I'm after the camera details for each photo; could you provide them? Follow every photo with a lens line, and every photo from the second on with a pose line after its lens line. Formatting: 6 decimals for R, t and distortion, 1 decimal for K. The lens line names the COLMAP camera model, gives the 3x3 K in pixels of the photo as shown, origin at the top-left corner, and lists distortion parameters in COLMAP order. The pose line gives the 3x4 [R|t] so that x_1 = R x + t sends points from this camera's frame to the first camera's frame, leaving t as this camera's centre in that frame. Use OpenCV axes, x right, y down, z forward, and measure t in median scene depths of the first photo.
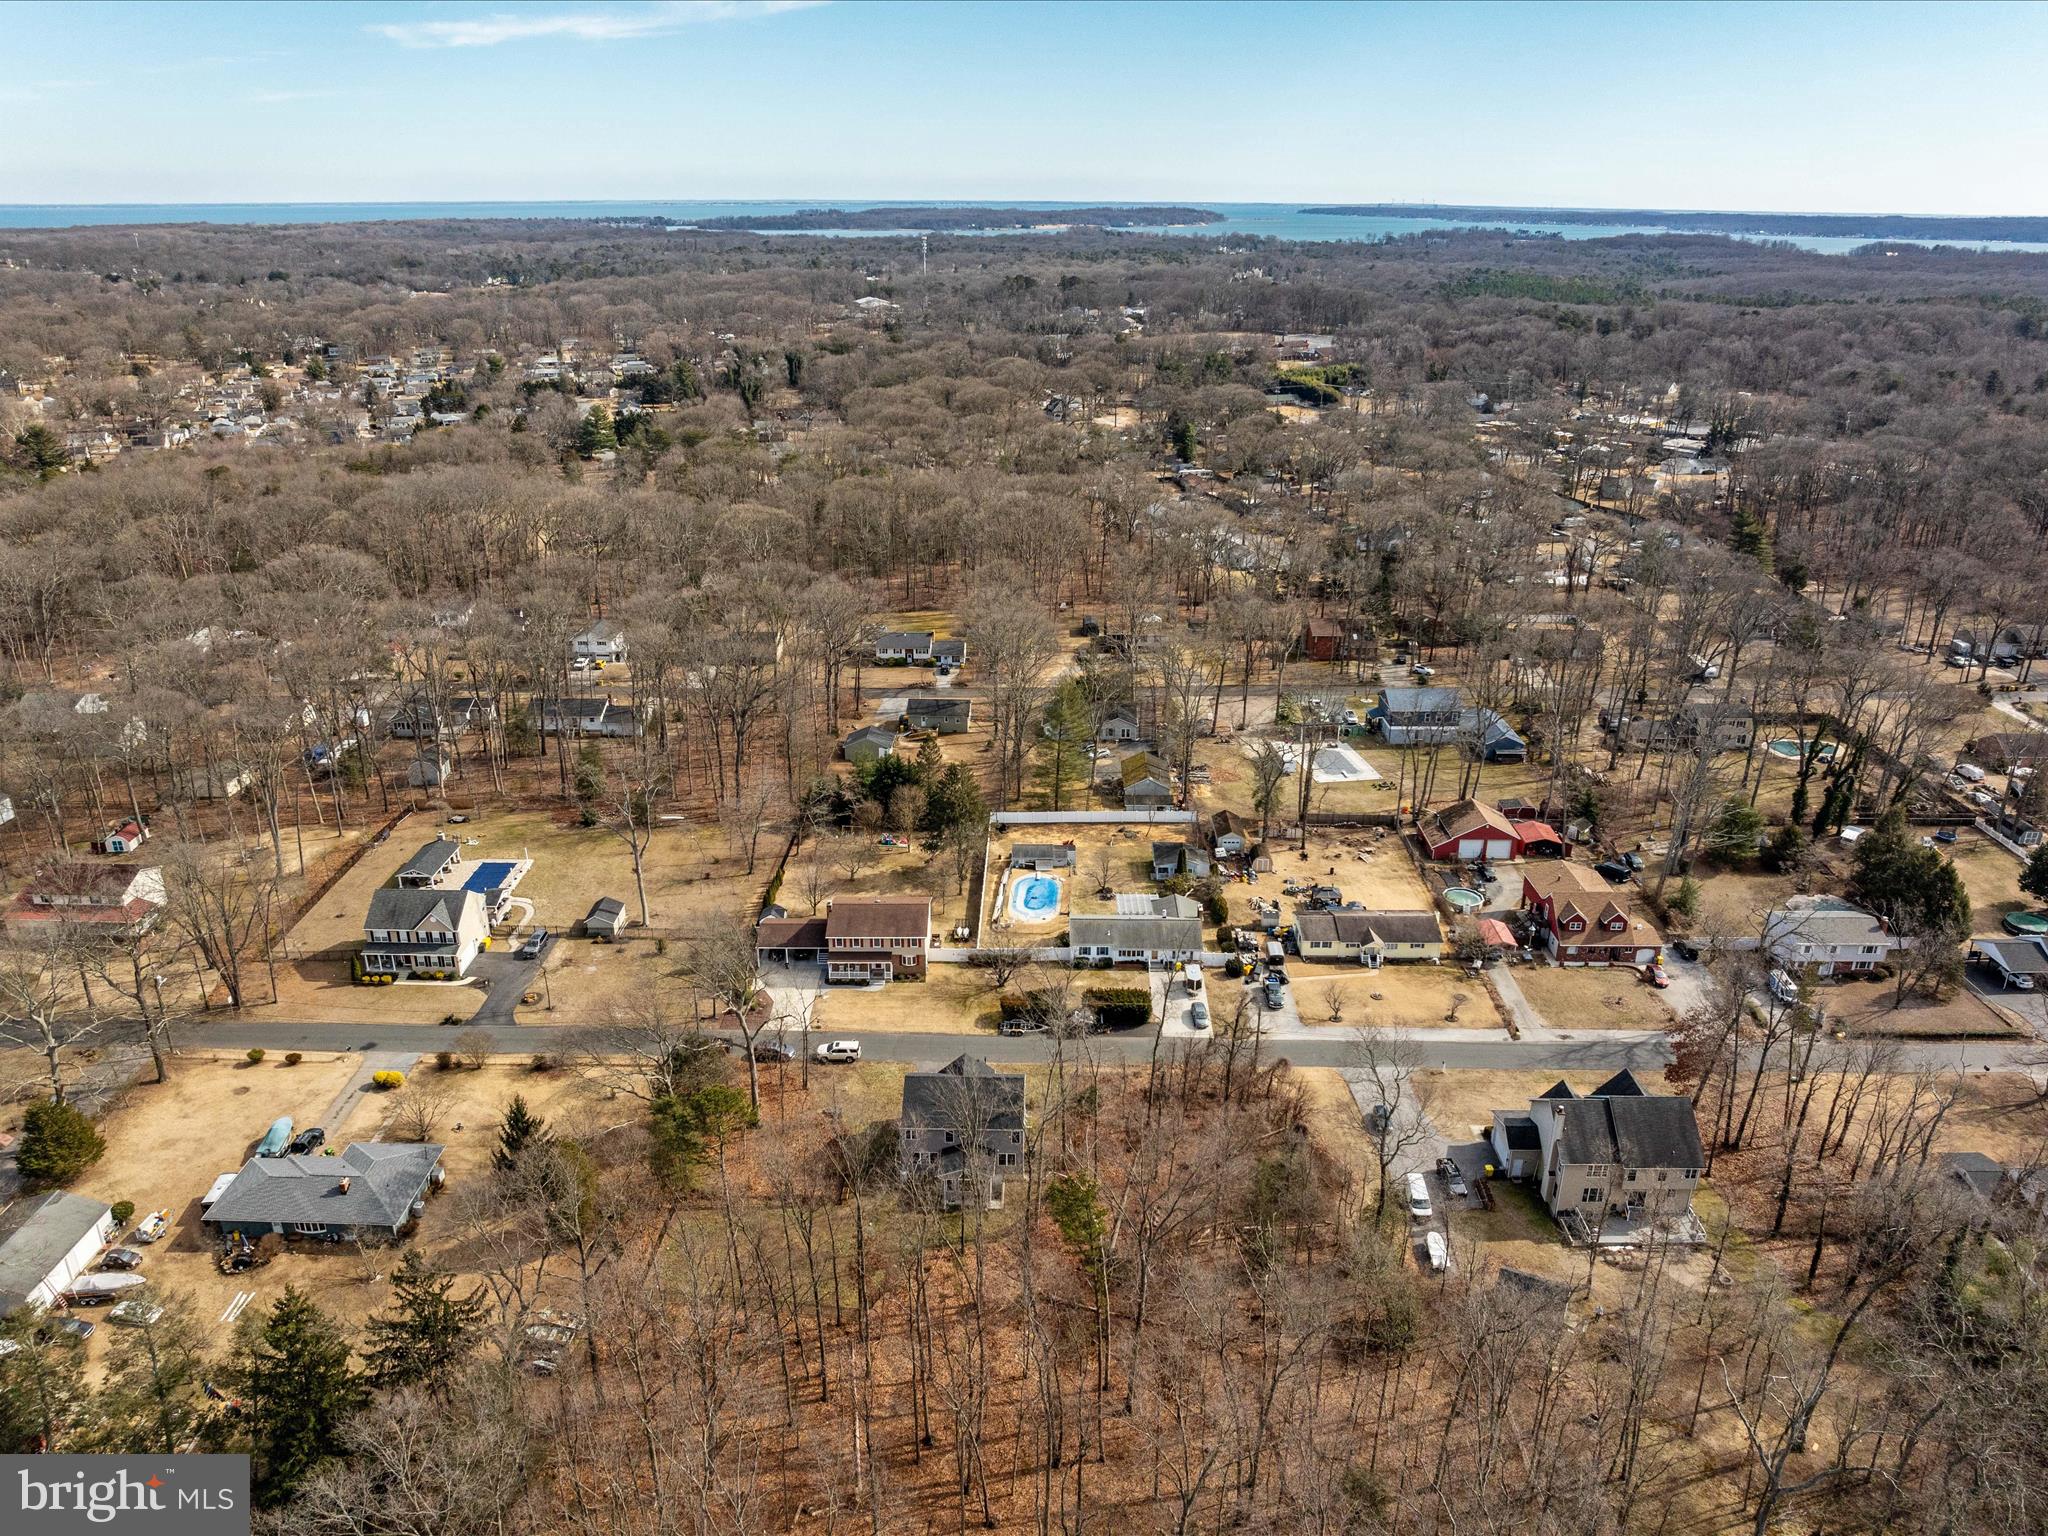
lens RADIAL K [[1432.2, 0, 1024.0], [0, 1432.2, 768.0], [0, 0, 1]] dist [-0.037609, 0.000565]
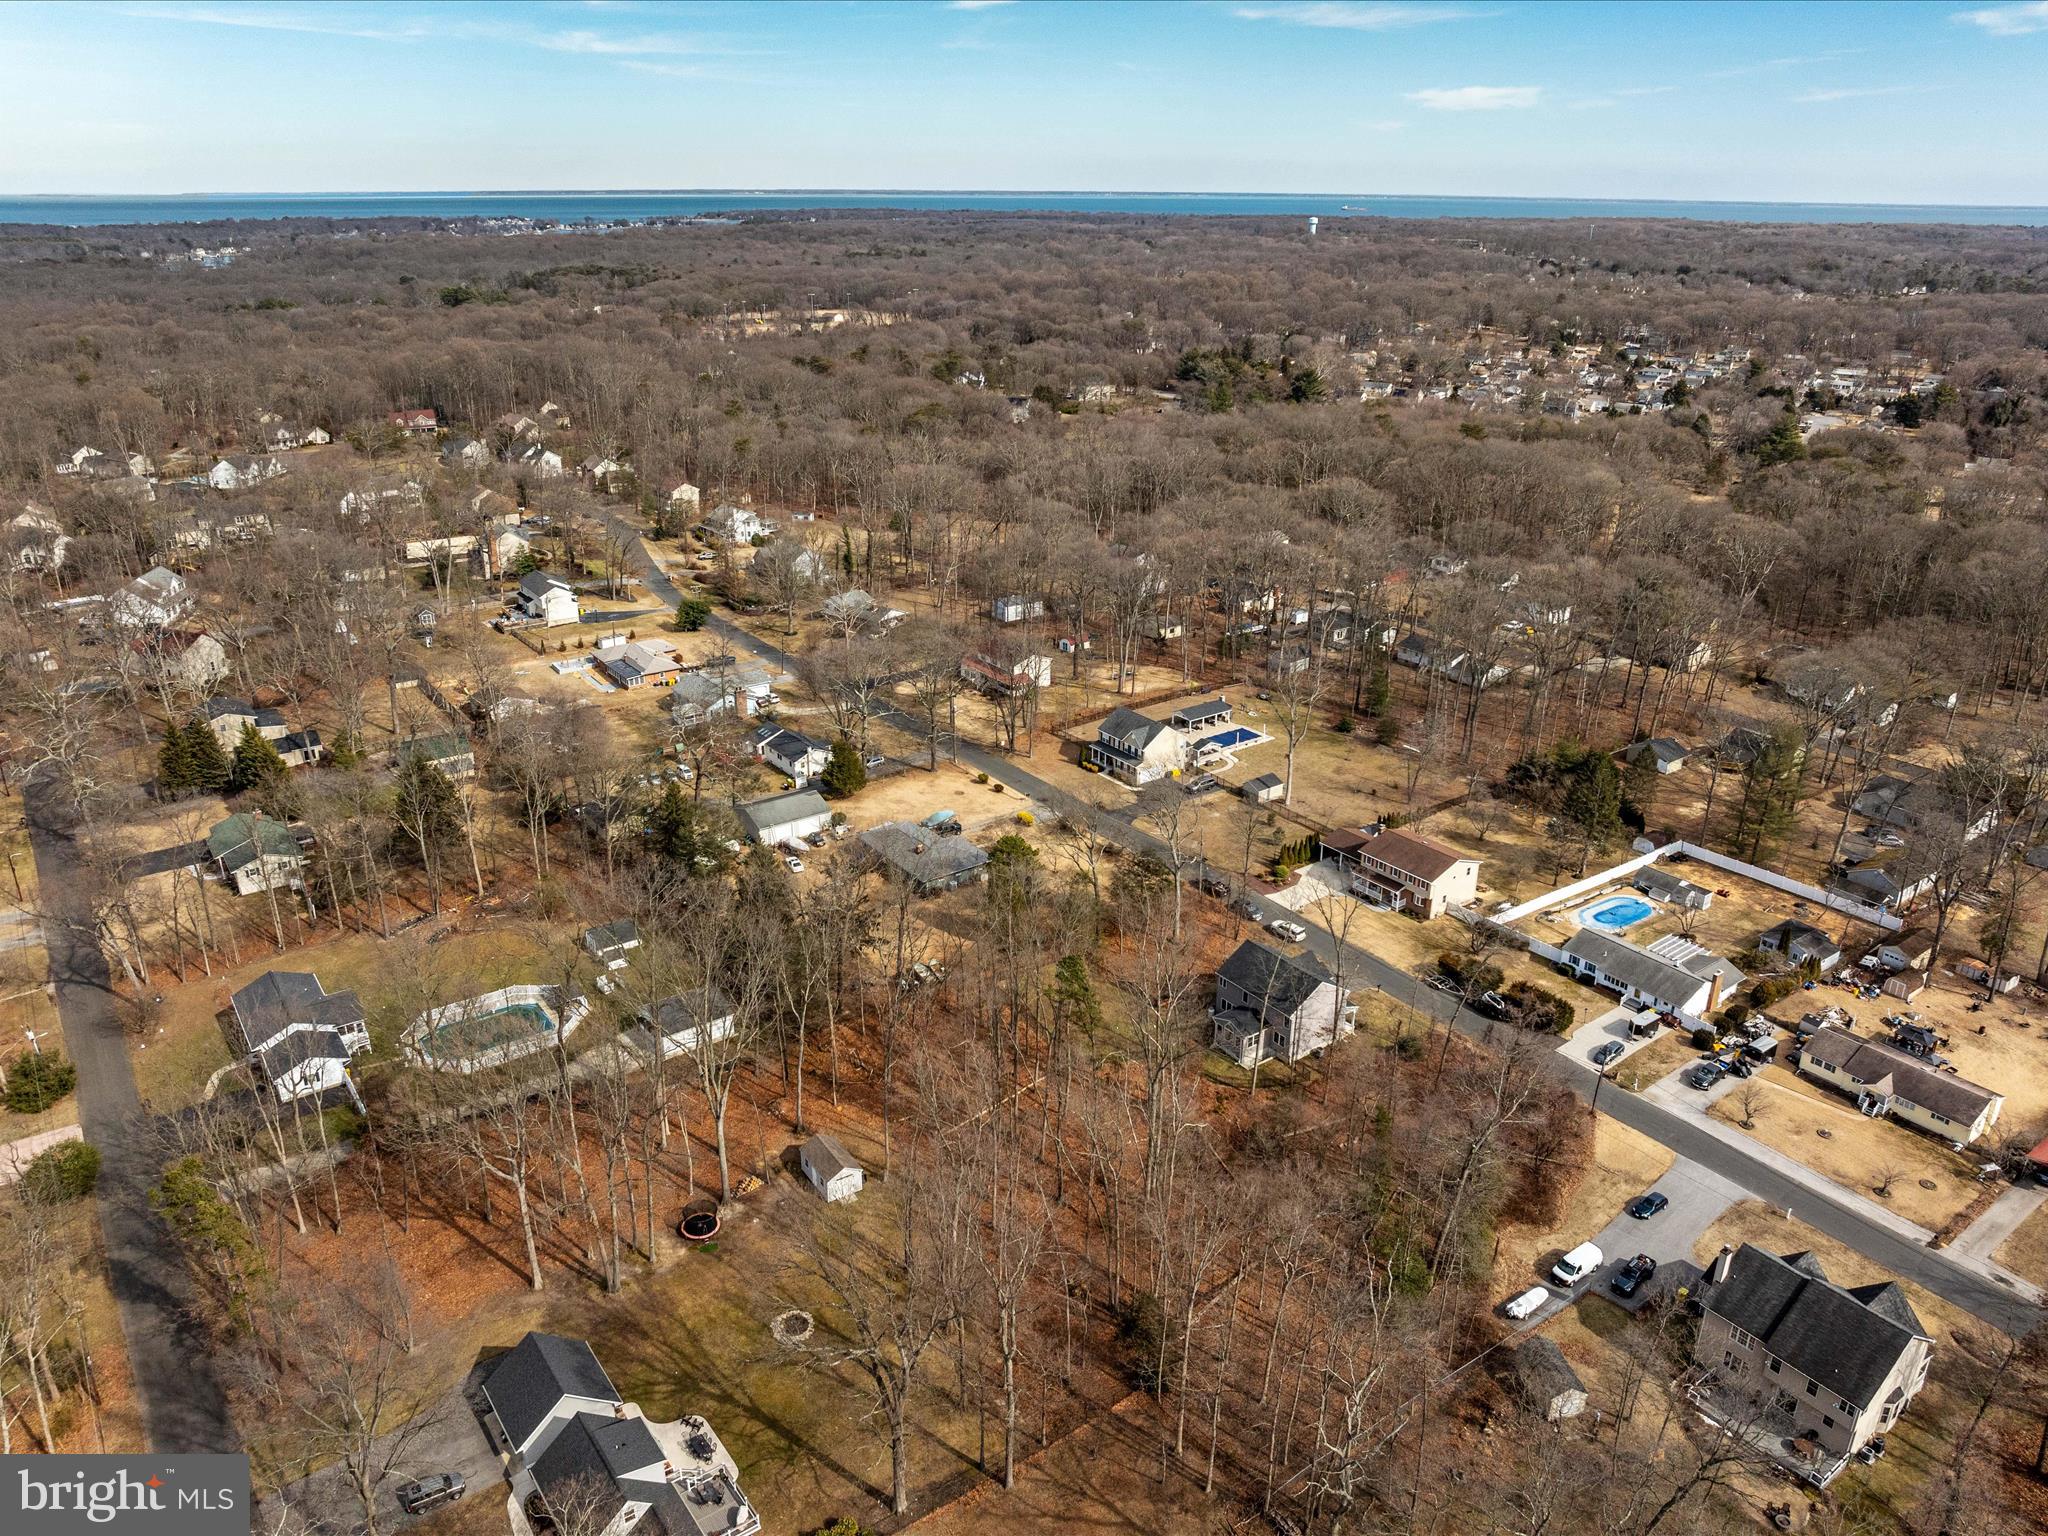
lens RADIAL K [[1447.5, 0, 1024.0], [0, 1447.5, 768.0], [0, 0, 1]] dist [-0.039770, -0.000140]
pose [[0.597537, 0.297838, -0.744475, 0.516488], [-0.300056, 0.944054, 0.136849, -0.017493], [0.743583, 0.141612, 0.653475, 0.063069]]
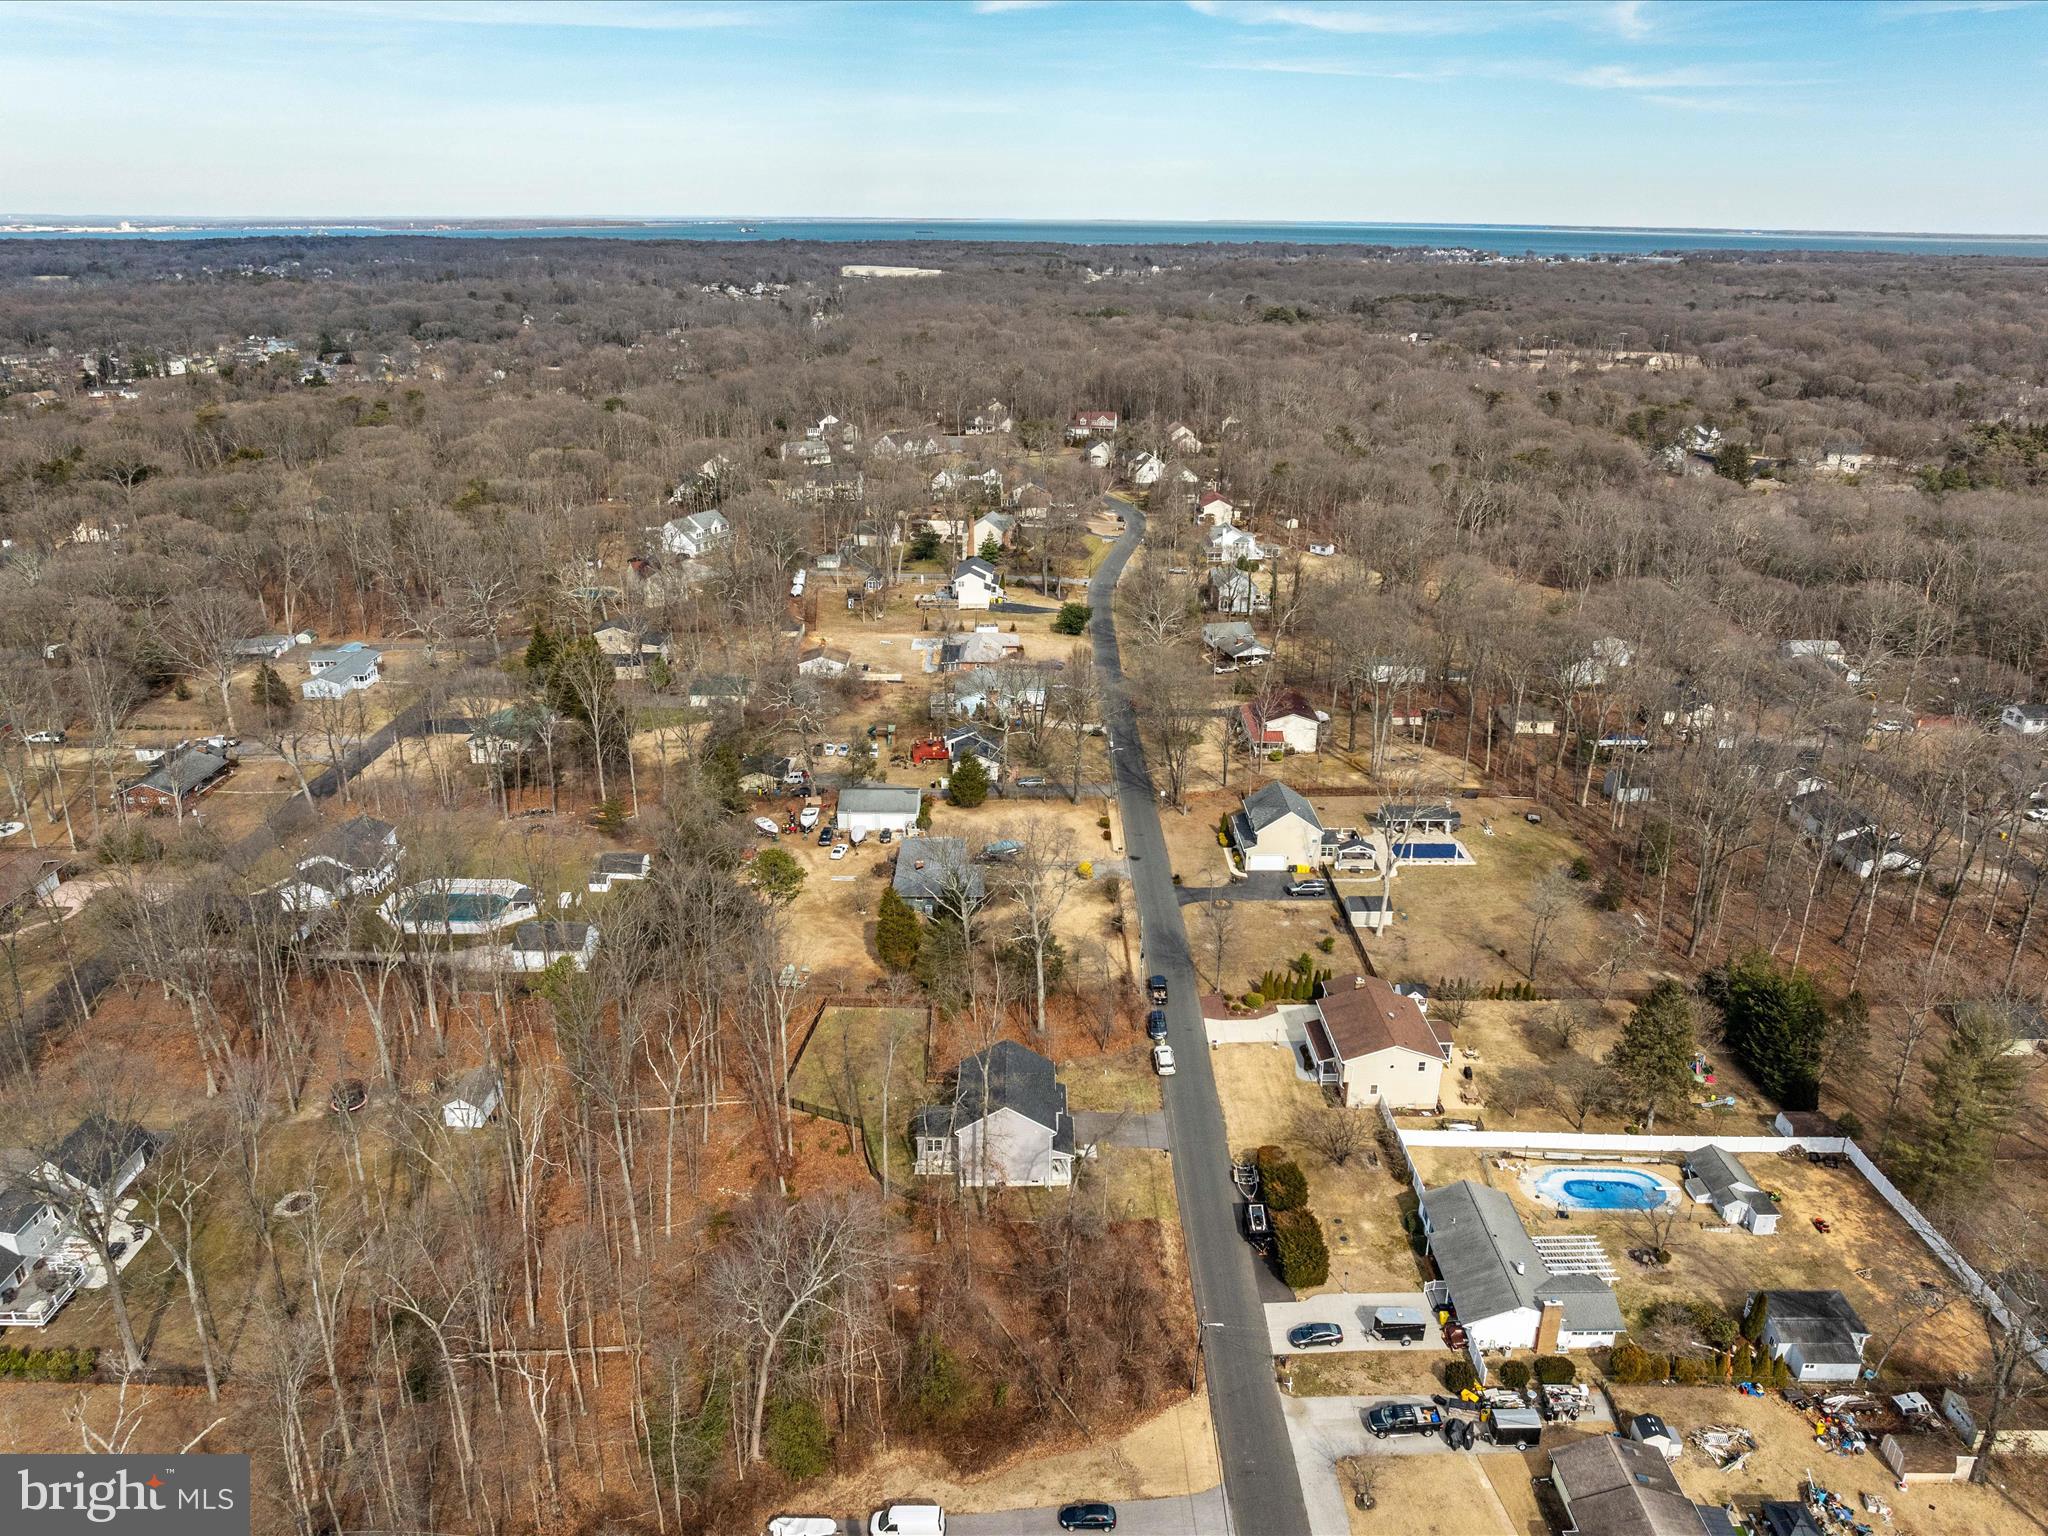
lens RADIAL K [[1432.2, 0, 1024.0], [0, 1432.2, 768.0], [0, 0, 1]] dist [-0.037609, 0.000565]
pose [[0.013456, 0.356290, -0.934279, 0.639413], [-0.378393, 0.866690, 0.325065, -0.227688], [0.925547, 0.349150, 0.146480, 0.637590]]
